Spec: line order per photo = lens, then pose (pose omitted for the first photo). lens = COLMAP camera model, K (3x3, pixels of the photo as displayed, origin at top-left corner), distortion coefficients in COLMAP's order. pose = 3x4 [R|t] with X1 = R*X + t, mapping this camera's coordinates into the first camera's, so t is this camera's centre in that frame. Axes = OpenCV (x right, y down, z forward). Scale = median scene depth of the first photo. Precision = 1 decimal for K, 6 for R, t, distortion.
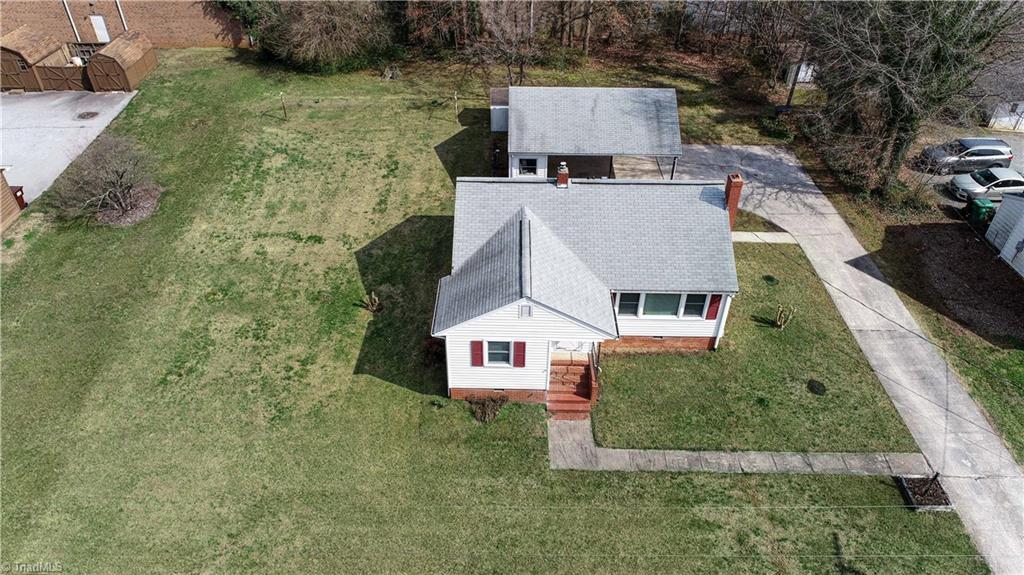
lens RADIAL K [[688.3, 0, 512.8], [0, 688.3, 290.8], [0, 0, 1]] dist [-0.005794, 0.006716]
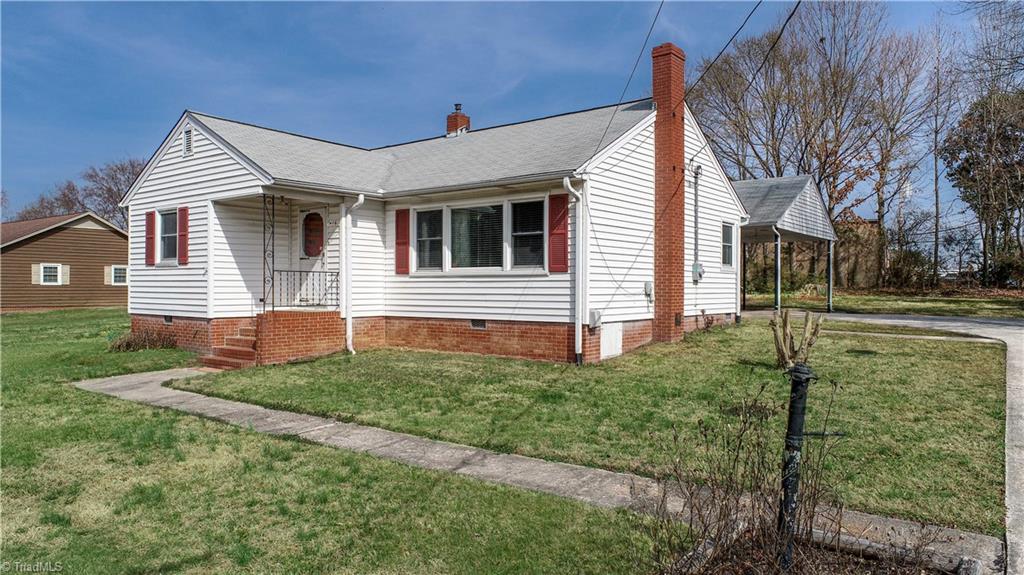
lens RADIAL K [[688.3, 0, 510.1], [0, 688.3, 287.7], [0, 0, 1]] dist [-0.005794, 0.006716]
pose [[0.799670, -0.006269, -0.600407, 0.537403], [-0.361238, 0.793714, -0.489413, 0.286262], [0.479620, 0.608259, 0.632445, 0.697899]]
